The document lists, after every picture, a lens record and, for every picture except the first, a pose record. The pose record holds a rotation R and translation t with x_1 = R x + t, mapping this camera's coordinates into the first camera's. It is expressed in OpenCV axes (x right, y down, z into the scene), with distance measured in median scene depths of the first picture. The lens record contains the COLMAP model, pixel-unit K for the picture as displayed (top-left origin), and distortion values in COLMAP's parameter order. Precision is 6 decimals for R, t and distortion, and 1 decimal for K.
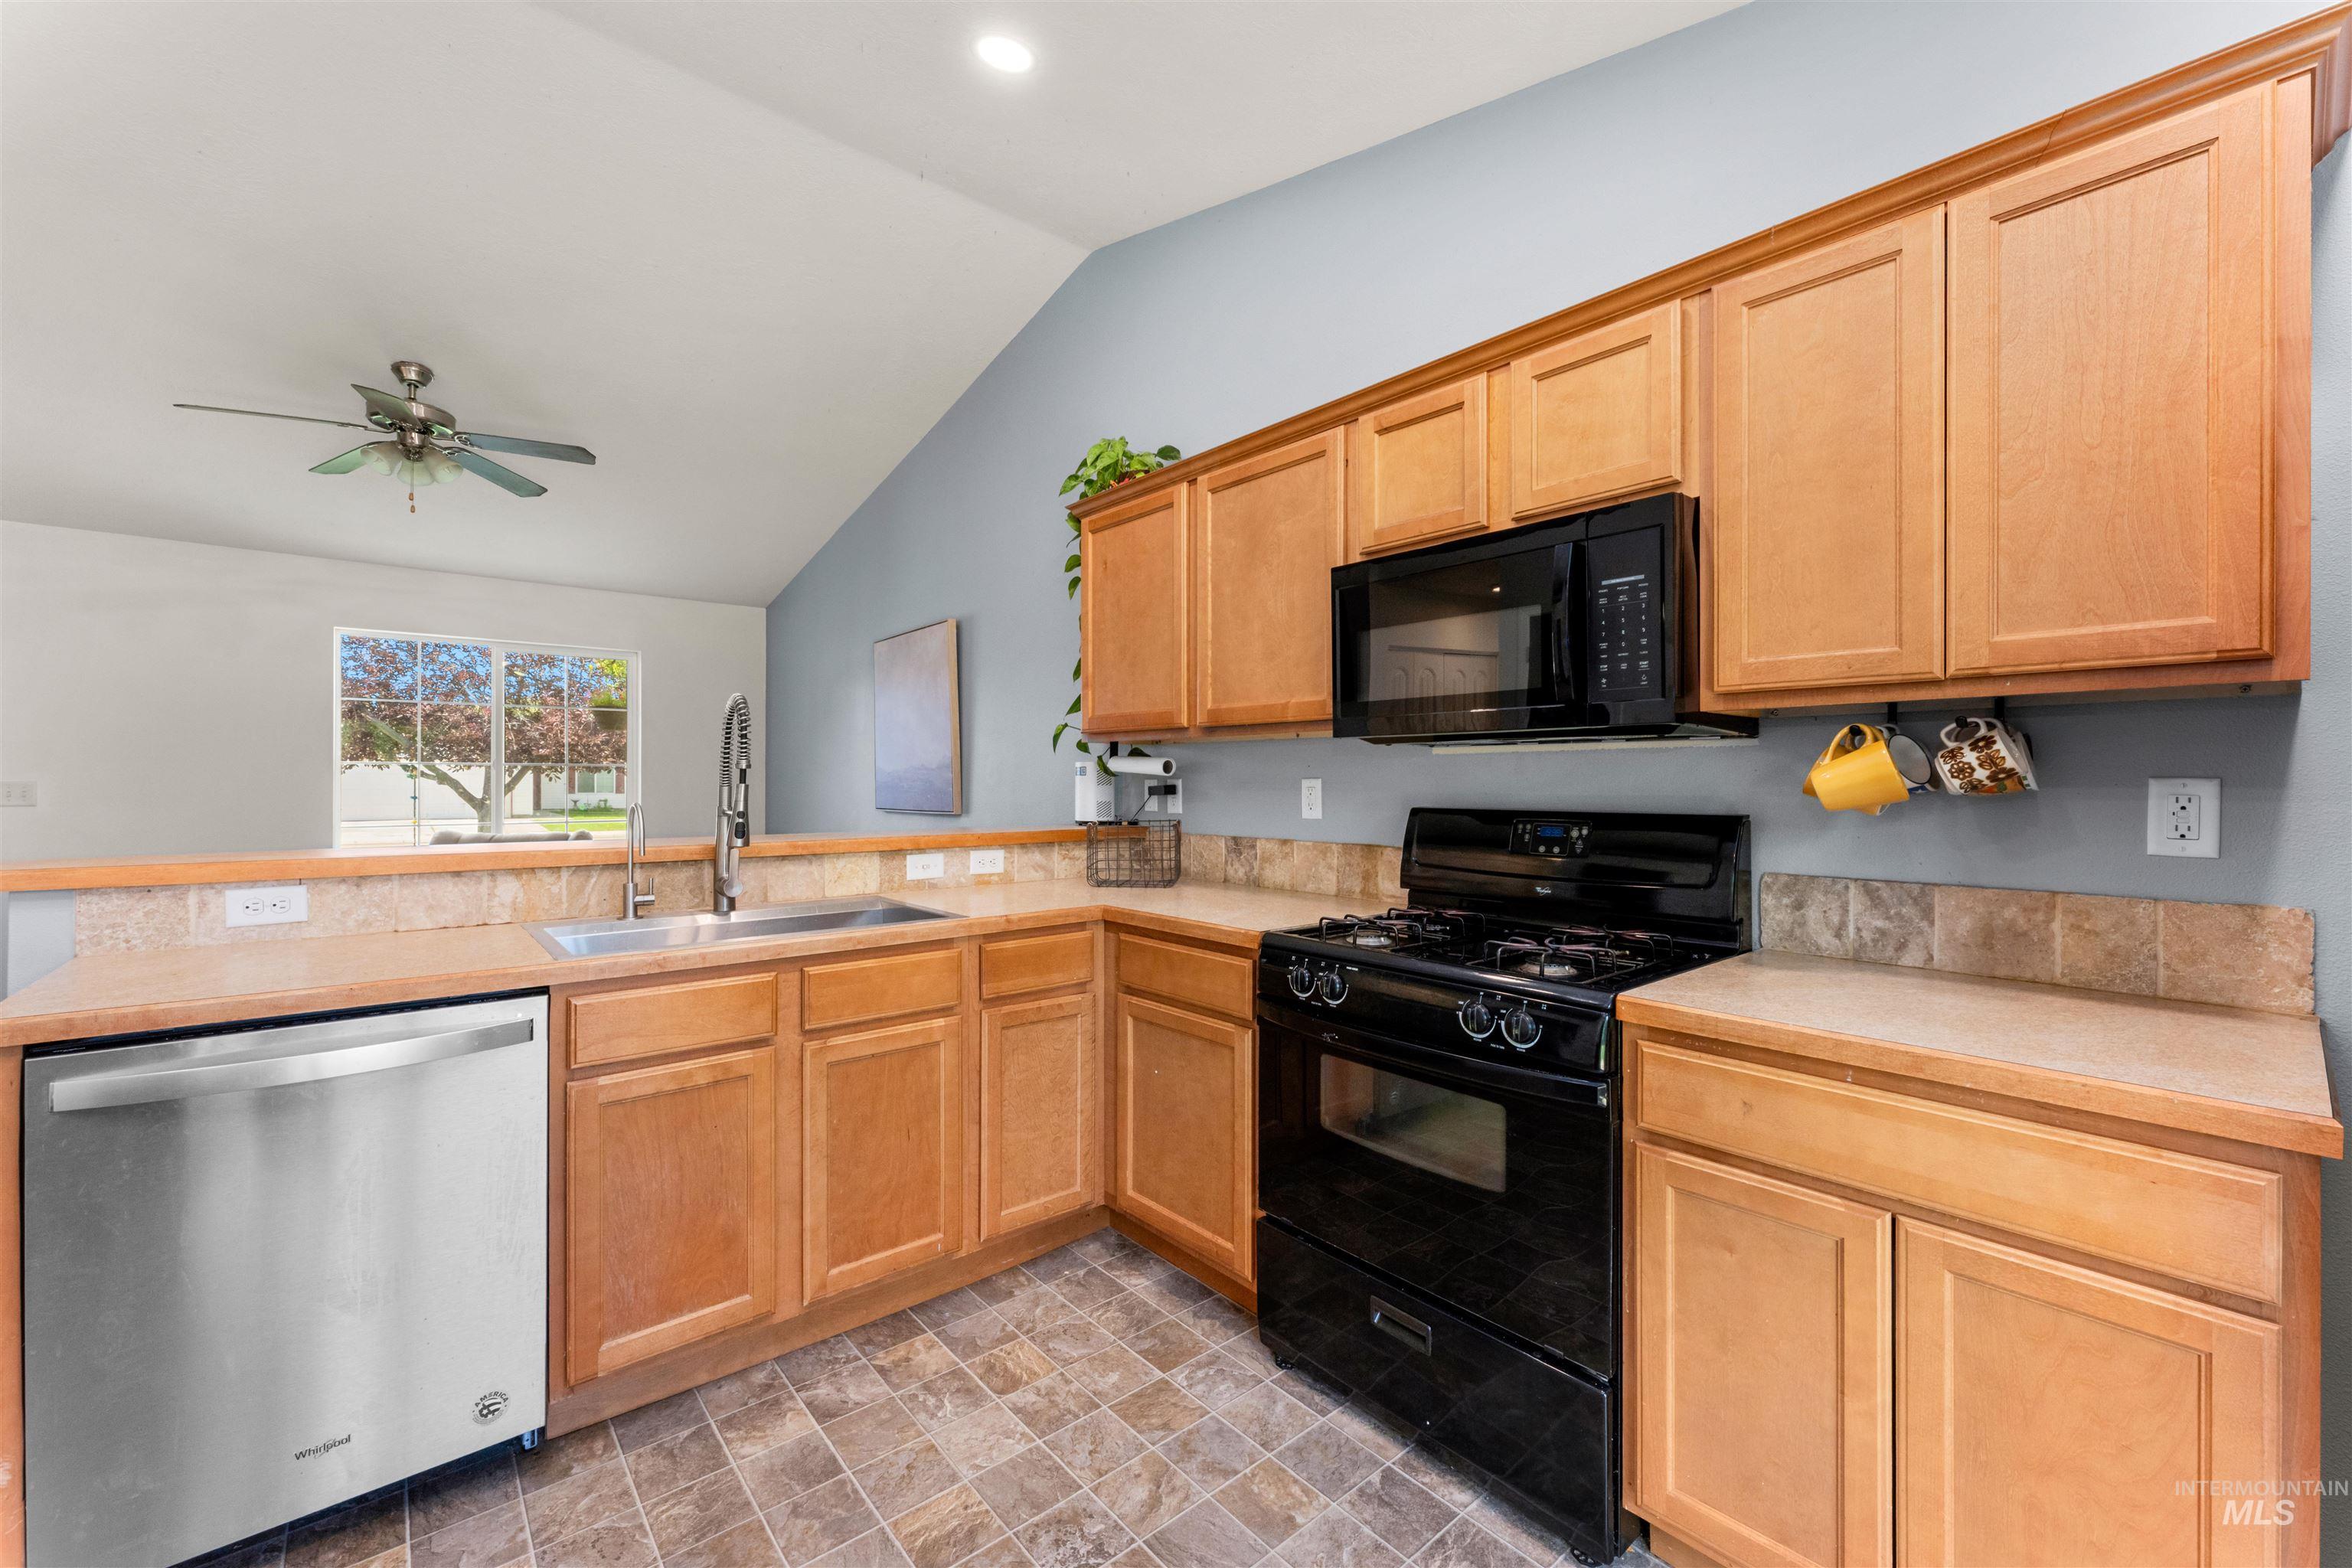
lens RADIAL K [[941.6, 0, 1182.4], [0, 941.6, 777.2], [0, 0, 1]] dist [0.009375, -0.001605]
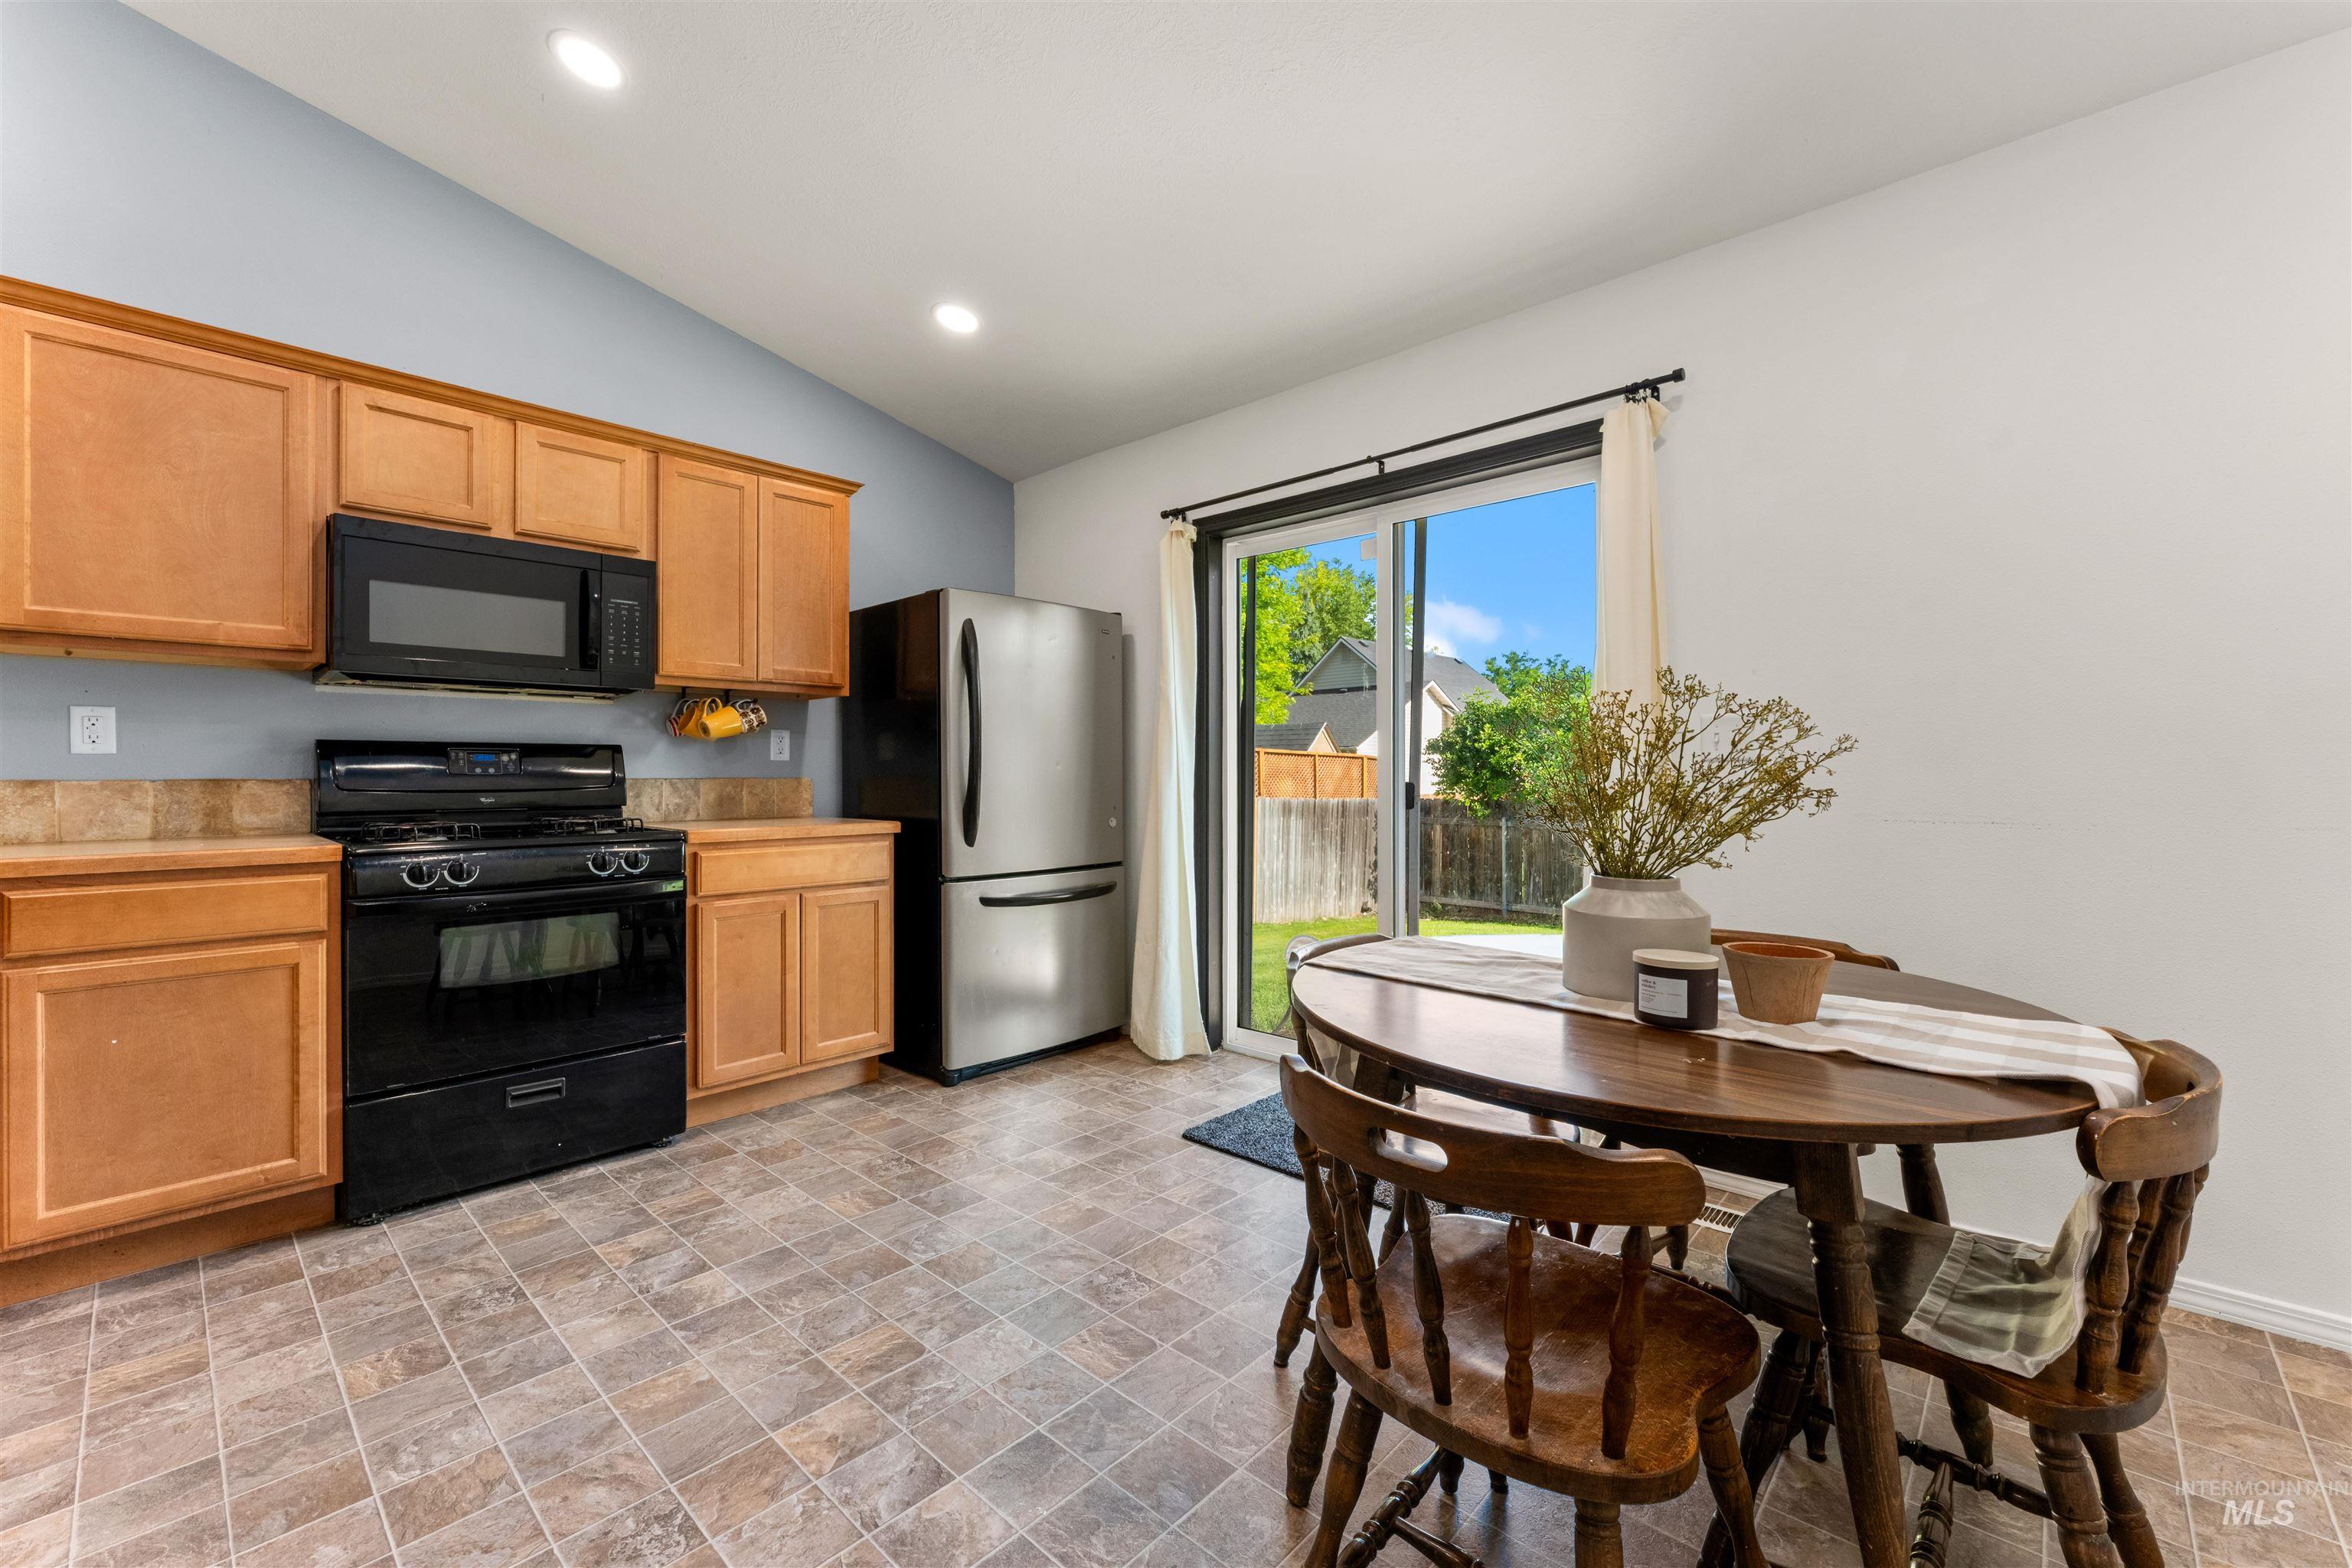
lens RADIAL K [[941.6, 0, 1174.1], [0, 941.6, 778.3], [0, 0, 1]] dist [0.009375, -0.001605]
pose [[-0.119562, -0.006467, 0.992806, -1.207455], [0.000334, 0.999978, 0.006554, 0.088331], [-0.992827, 0.001116, -0.119558, 0.197874]]
